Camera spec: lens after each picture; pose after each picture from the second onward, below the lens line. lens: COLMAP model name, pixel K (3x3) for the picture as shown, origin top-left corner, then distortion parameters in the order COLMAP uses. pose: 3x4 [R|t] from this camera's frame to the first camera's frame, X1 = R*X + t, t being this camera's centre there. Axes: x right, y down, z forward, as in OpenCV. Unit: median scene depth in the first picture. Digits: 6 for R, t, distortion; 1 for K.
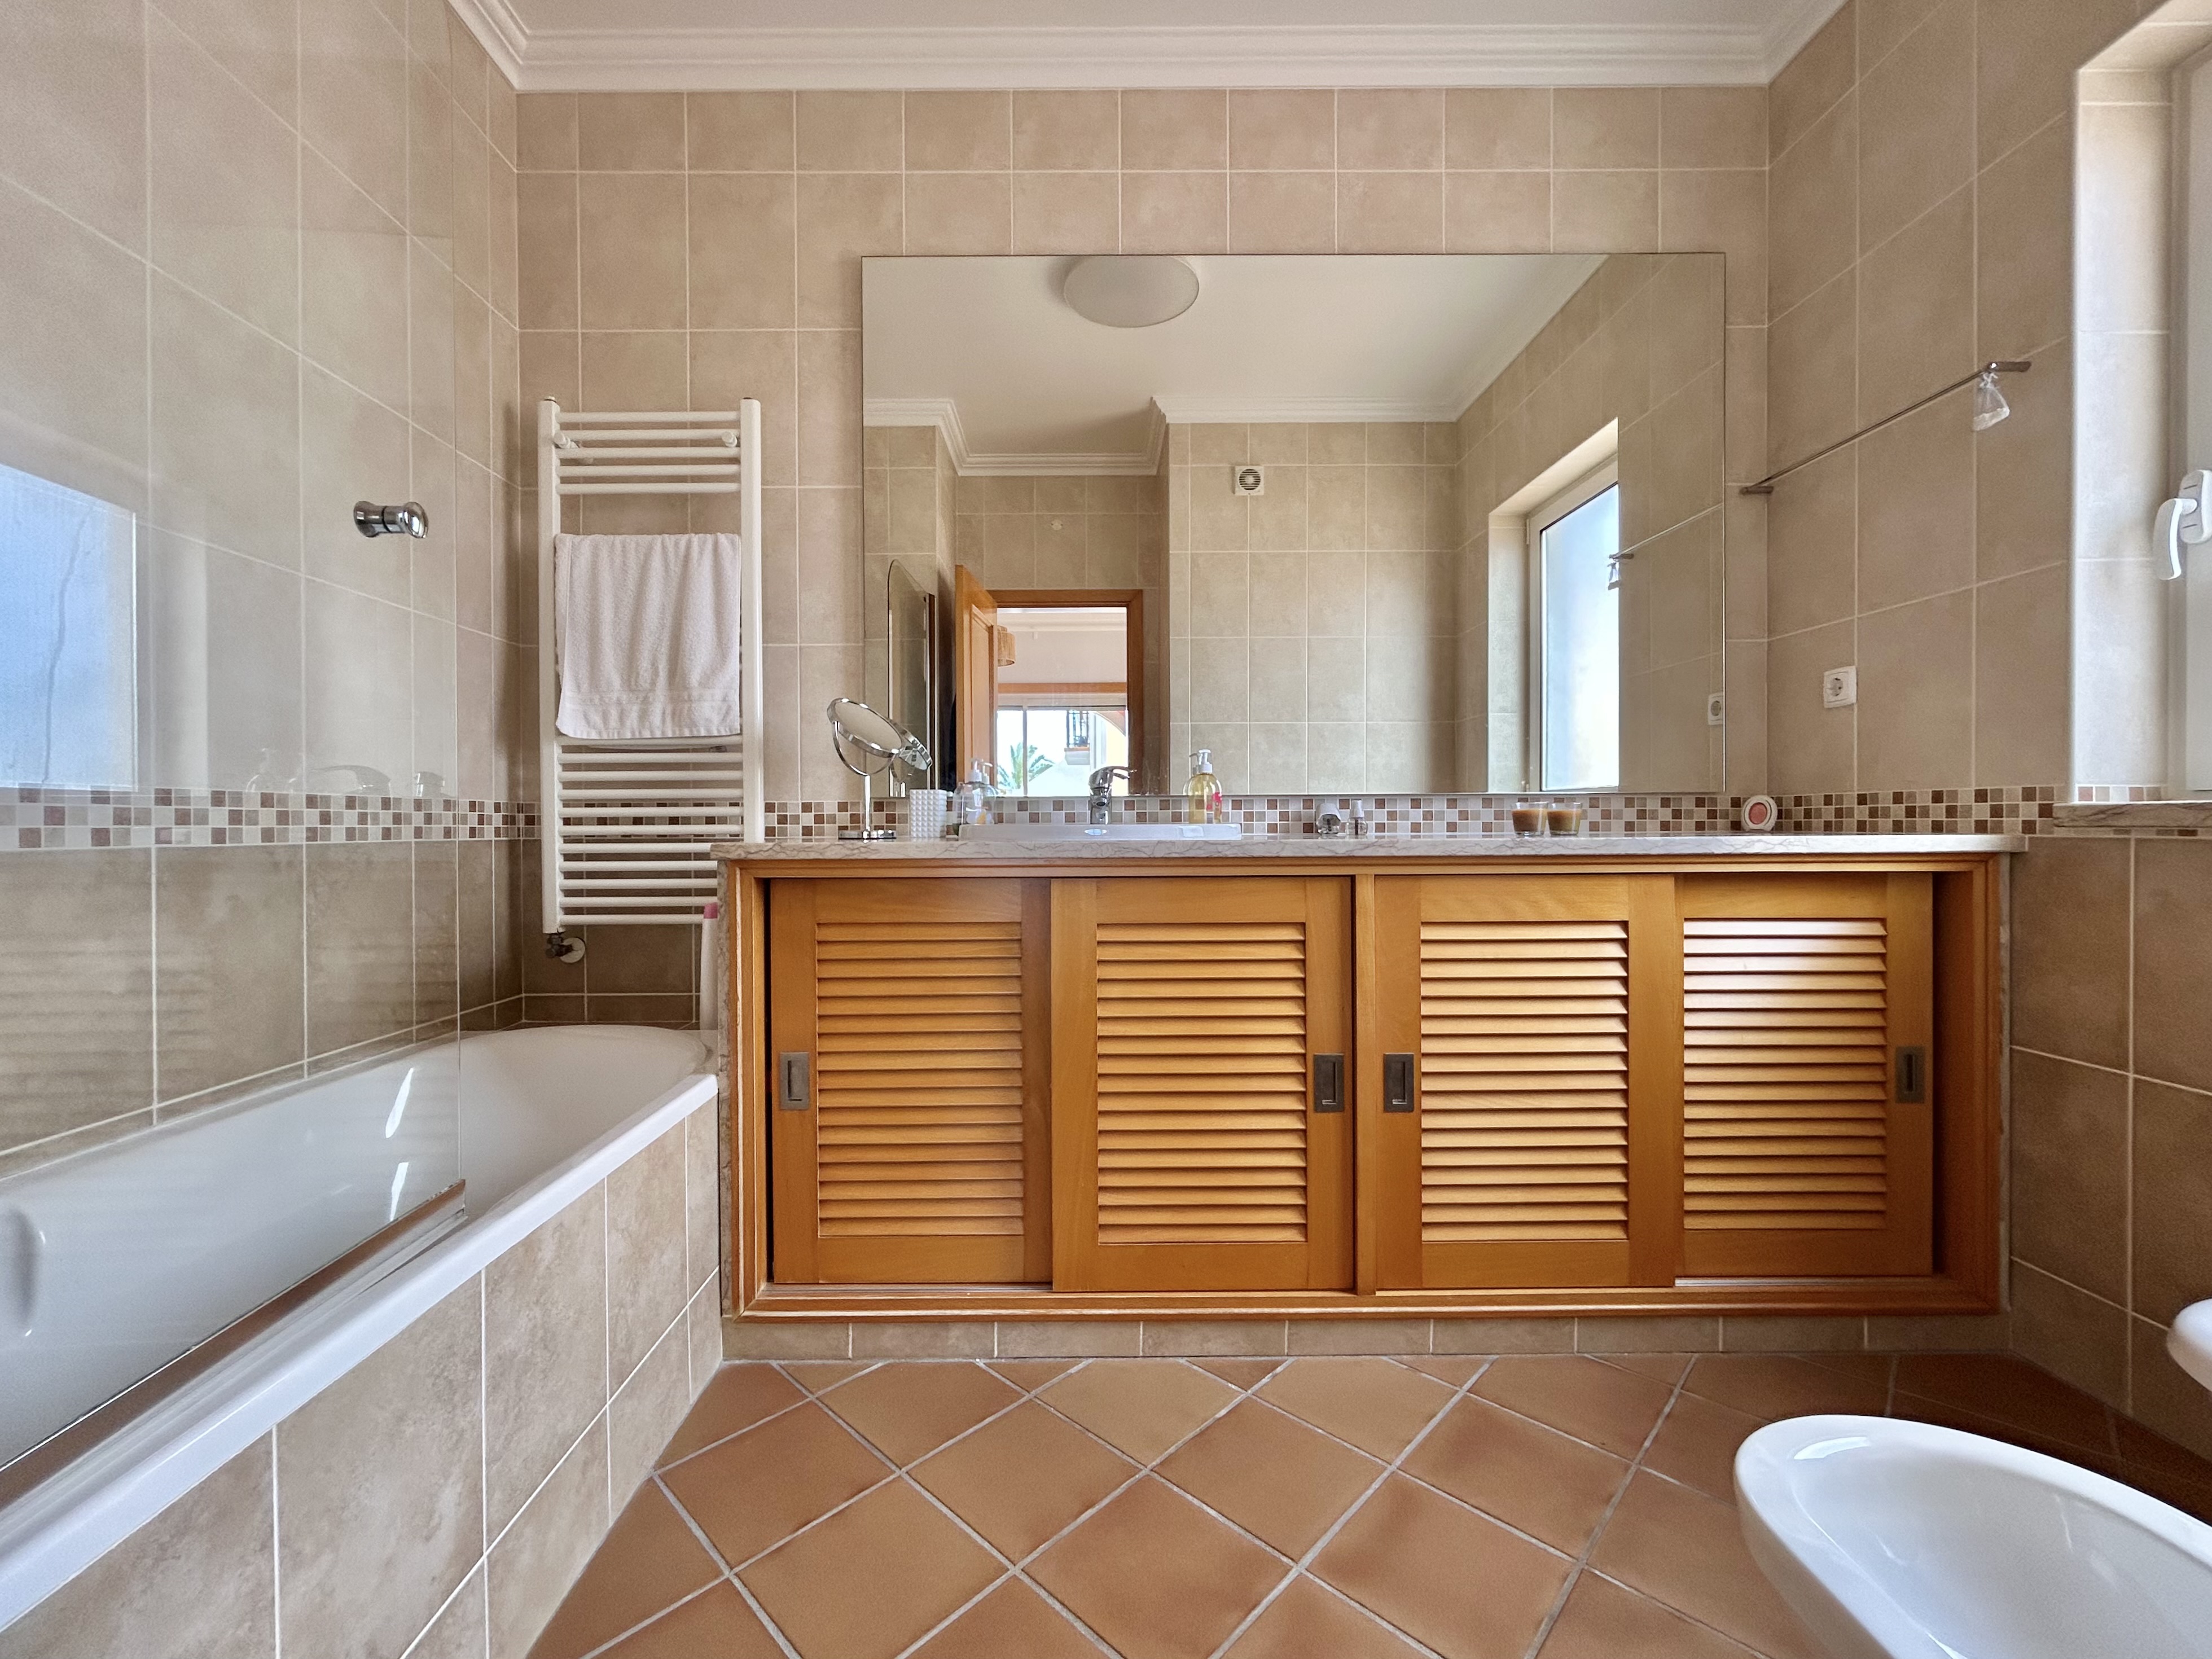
lens RADIAL K [[906.6, 0, 1109.1], [0, 906.6, 812.1], [0, 0, 1]] dist [-0.000691, 0.000101]
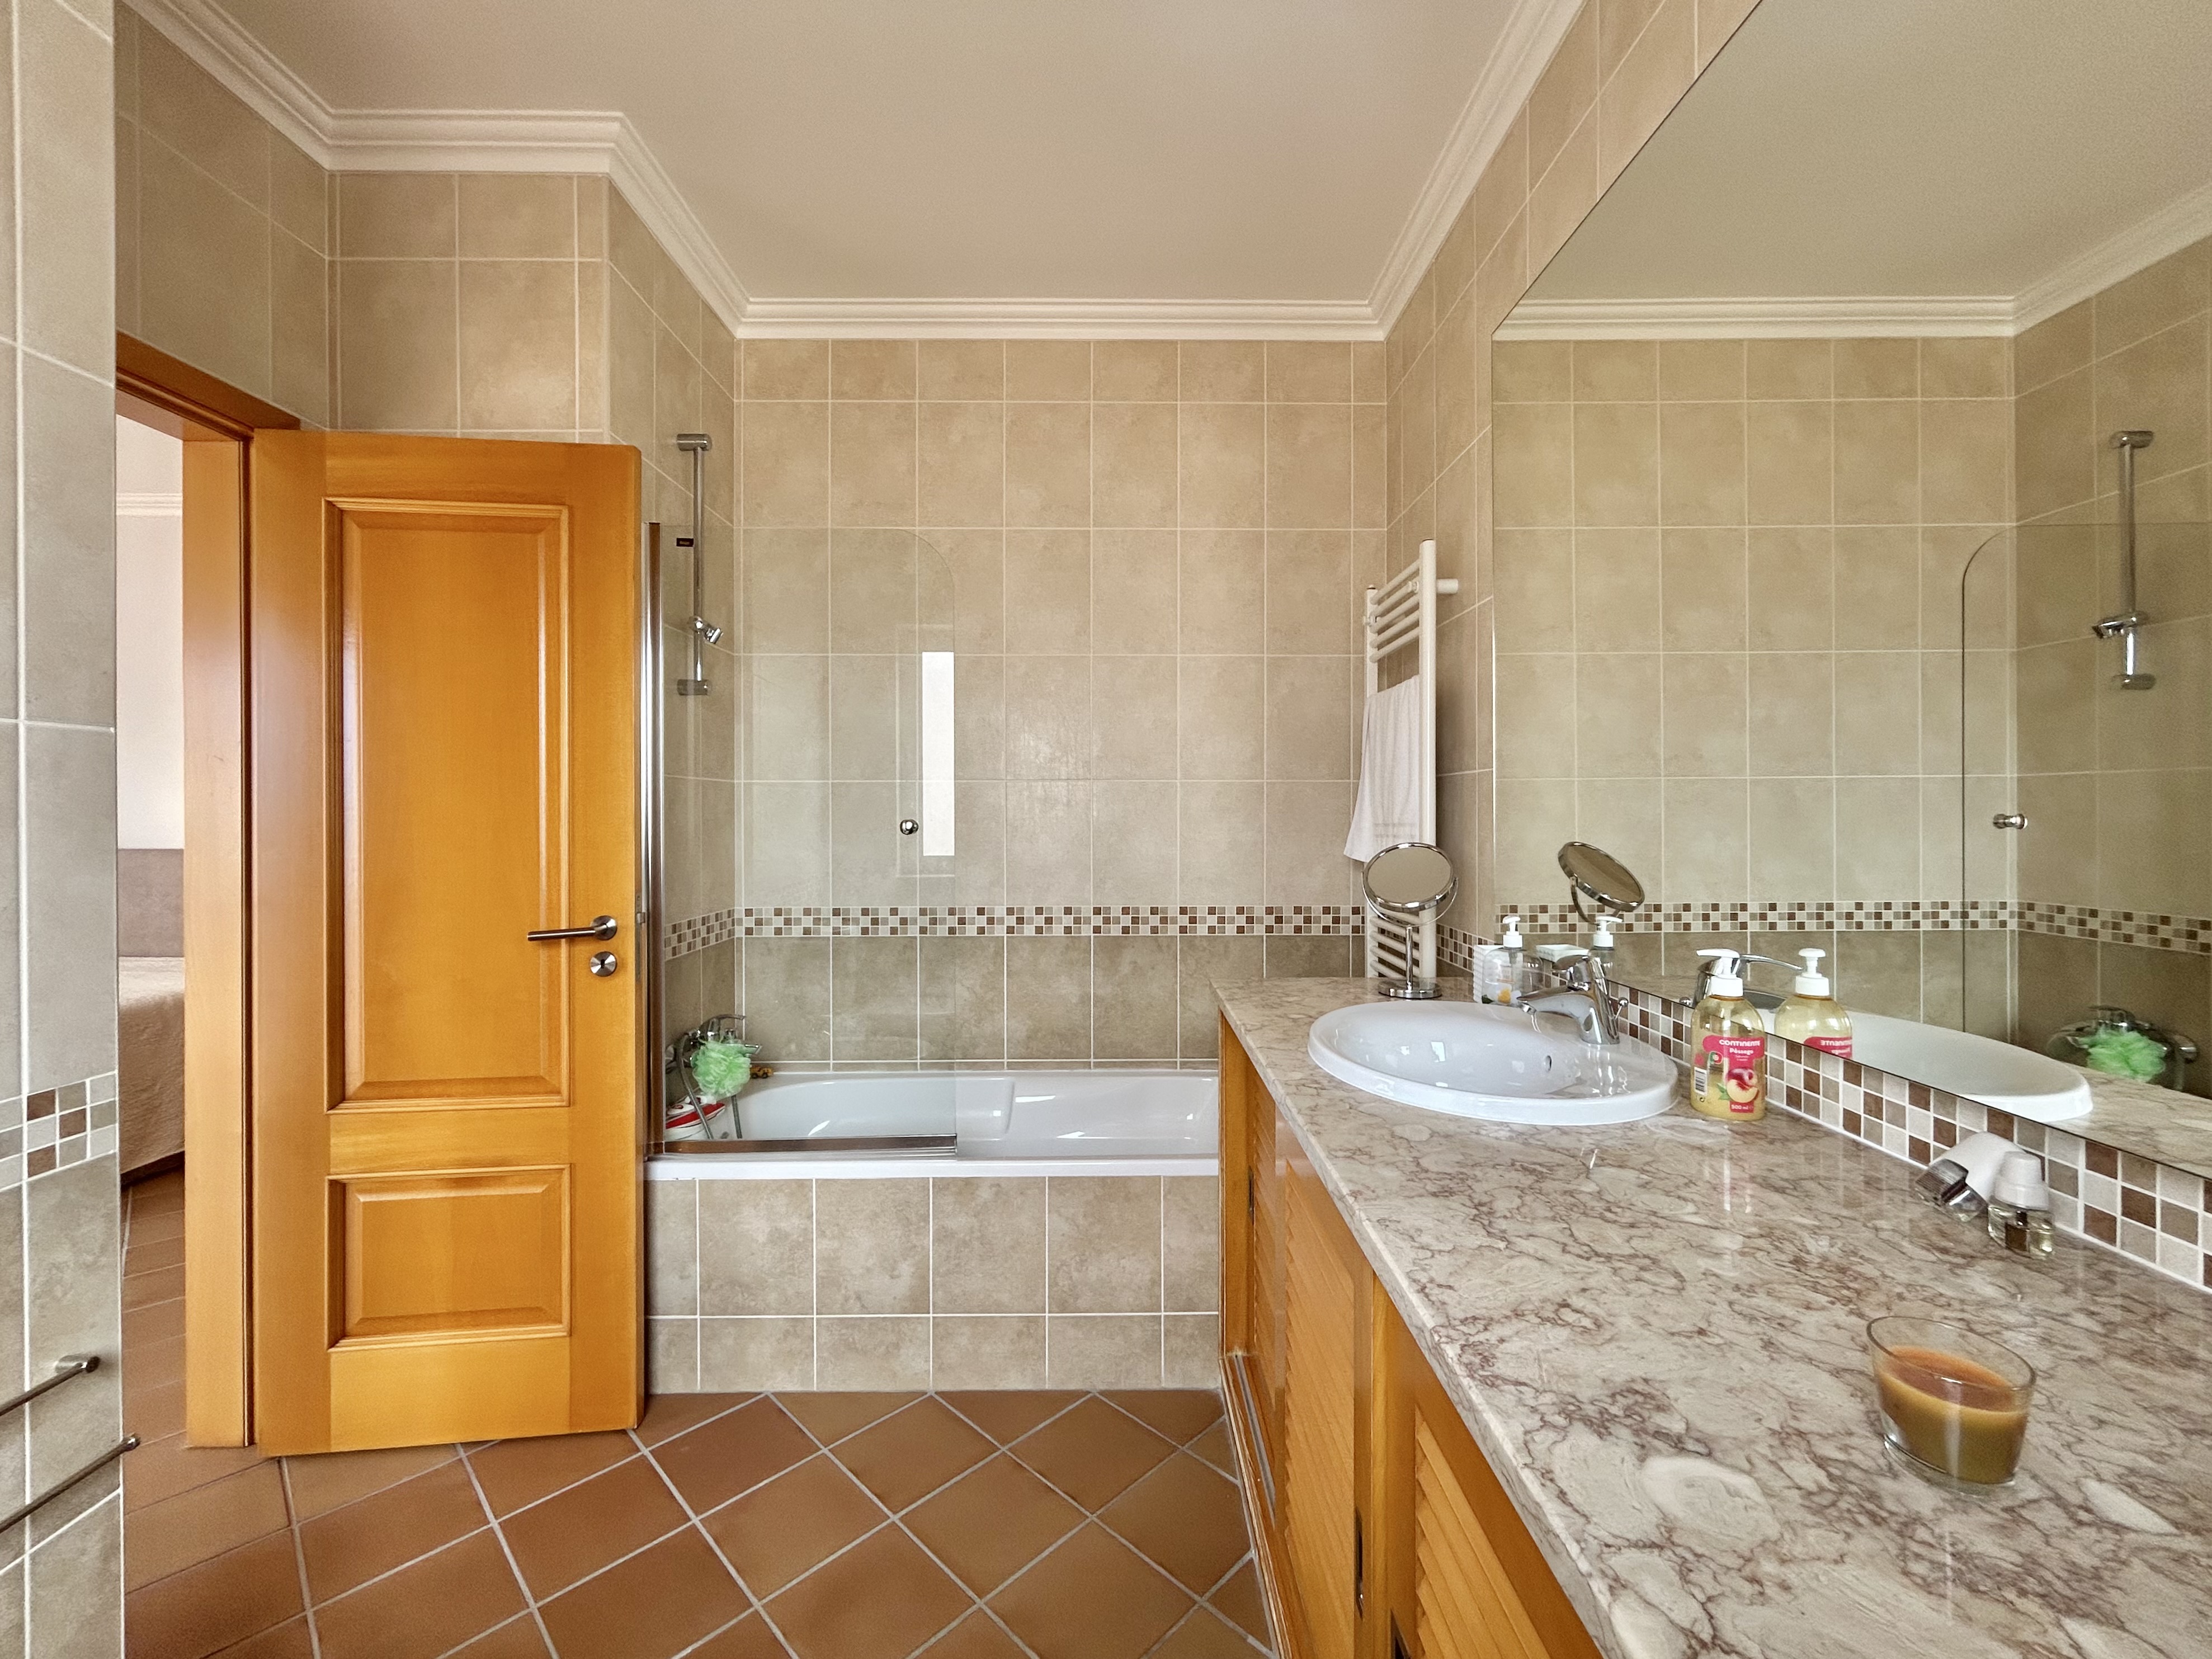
lens RADIAL K [[906.6, 0, 1109.1], [0, 906.6, 812.1], [0, 0, 1]] dist [-0.000691, 0.000101]
pose [[0.005154, 0.002243, -0.999984, 0.887896], [0.007908, 0.999966, 0.002284, -0.215105], [0.999955, -0.007920, 0.005136, 0.894771]]
